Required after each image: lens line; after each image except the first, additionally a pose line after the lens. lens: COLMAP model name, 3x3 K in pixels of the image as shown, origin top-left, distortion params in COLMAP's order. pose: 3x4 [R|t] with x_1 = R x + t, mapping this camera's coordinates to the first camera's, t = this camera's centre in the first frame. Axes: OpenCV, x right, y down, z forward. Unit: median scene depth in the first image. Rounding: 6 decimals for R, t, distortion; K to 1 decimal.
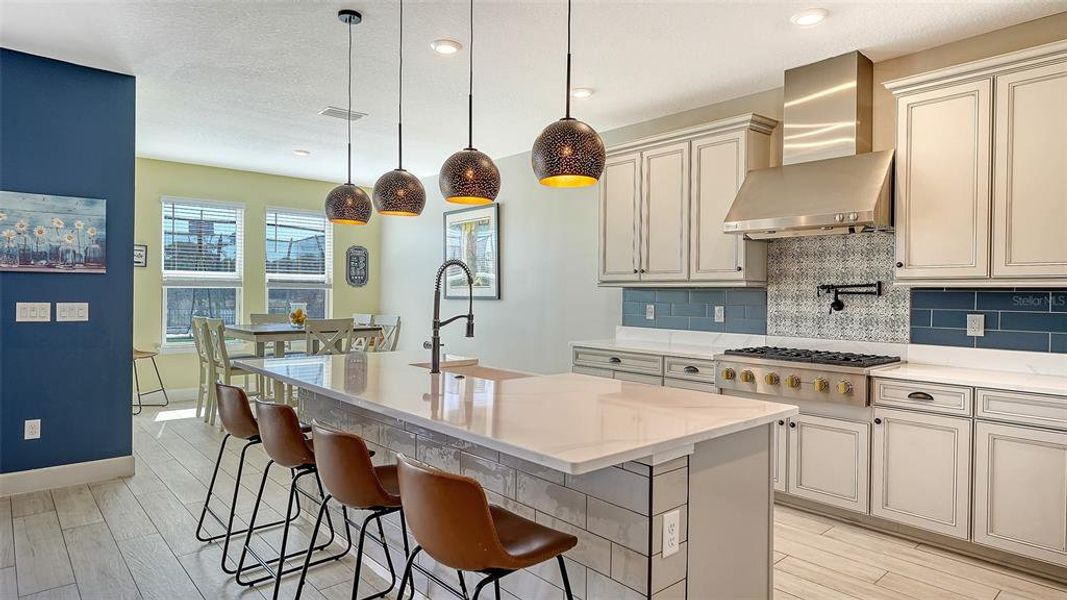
lens RADIAL K [[593.6, 0, 534.2], [0, 593.6, 298.9], [0, 0, 1]] dist [0.002919, 0.000835]
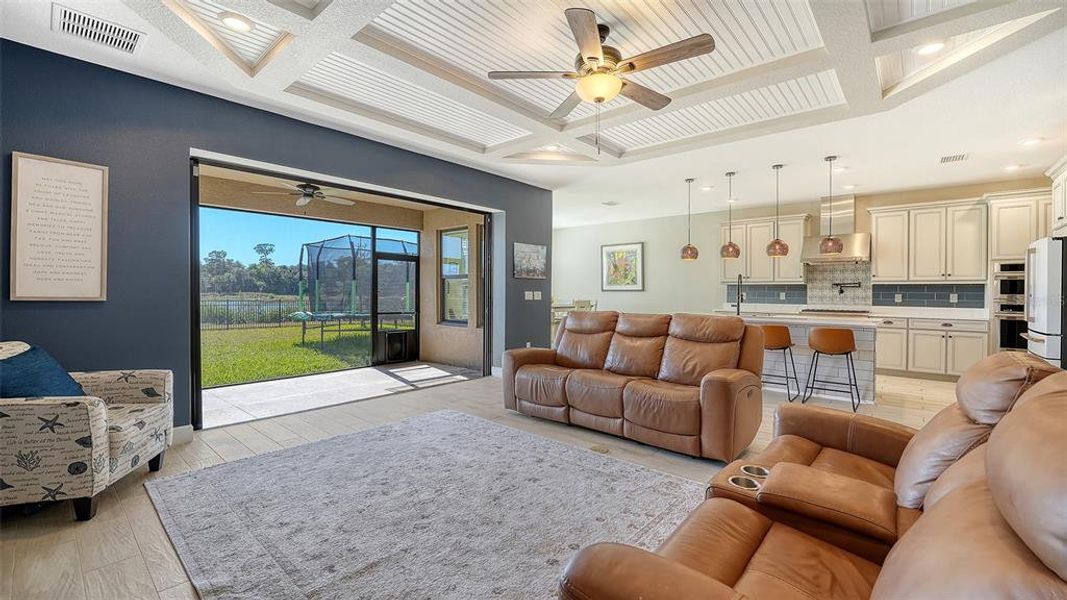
lens RADIAL K [[444.1, 0, 538.2], [0, 444.1, 293.8], [0, 0, 1]] dist [-0.008662, -0.000039]
pose [[0.992337, -0.004574, 0.123473, -0.968519], [0.004410, 0.999989, 0.001604, 0.011605], [-0.123479, -0.001047, 0.992347, -0.679201]]
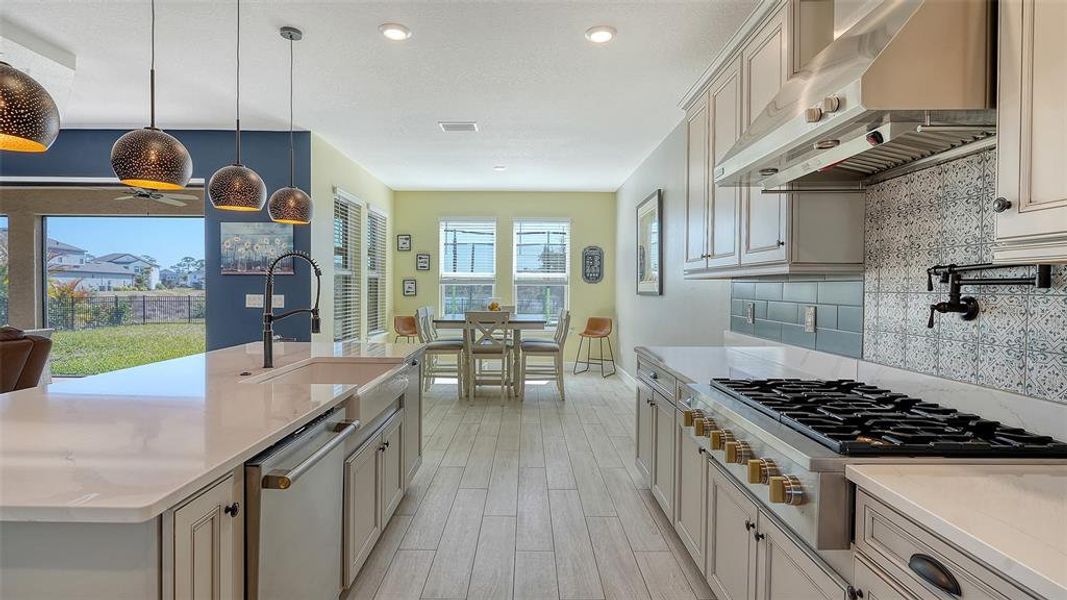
lens RADIAL K [[507.7, 0, 531.1], [0, 507.7, 293.1], [0, 0, 1]] dist [-0.005232, -0.001332]
pose [[0.751896, 0.002429, -0.659278, 0.507539], [-0.005263, 0.999983, -0.002318, 0.001278], [0.659261, 0.005213, 0.751896, 0.471928]]
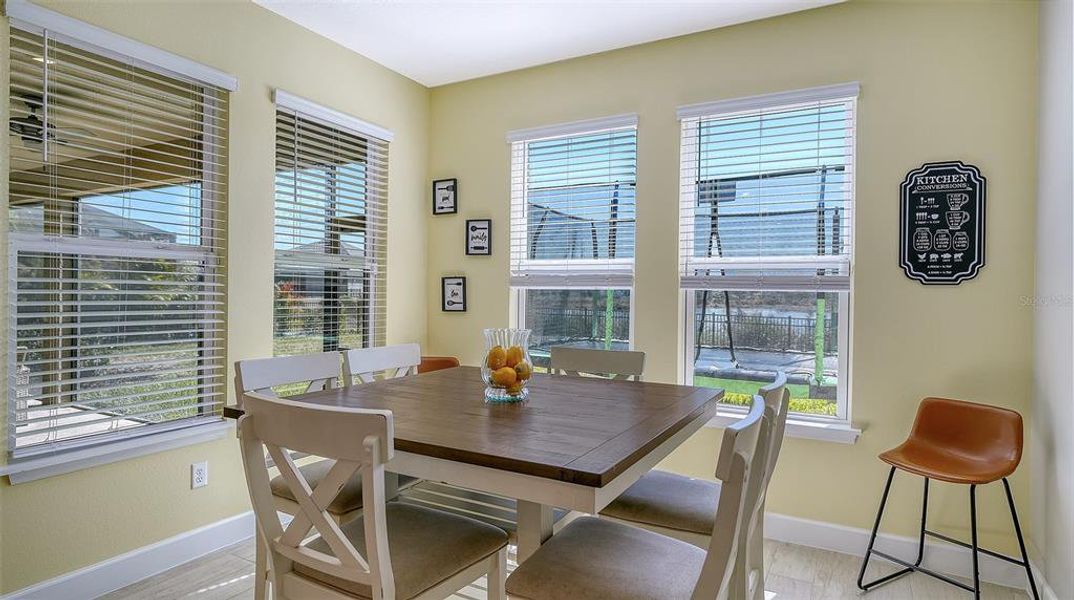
lens RADIAL K [[576.9, 0, 535.8], [0, 576.9, 296.0], [0, 0, 1]] dist [-0.000450, -0.000755]
pose [[0.336743, -0.000768, -0.941596, -0.145637], [-0.019623, 0.999777, -0.007833, -0.014248], [0.941392, 0.021114, 0.336653, 1.452906]]
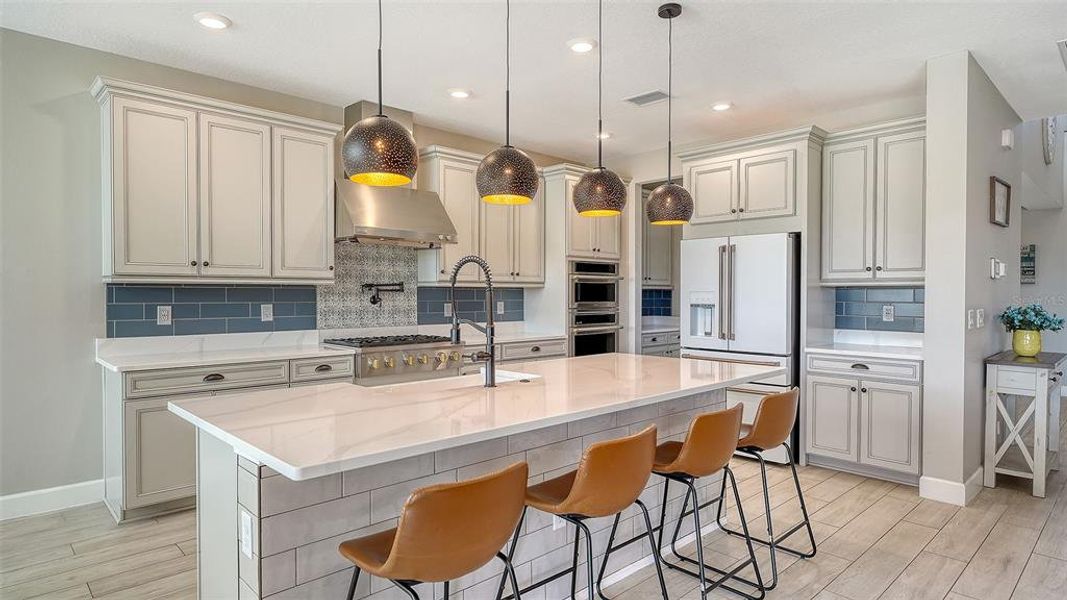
lens RADIAL K [[543.7, 0, 494.2], [0, 543.7, 298.5], [0, 0, 1]] dist [-0.000036, 0.000442]
pose [[0.036940, -0.019636, 0.999125, -0.633340], [0.006928, 0.999788, 0.019393, -0.012864], [-0.999293, 0.006206, 0.037068, 0.689212]]
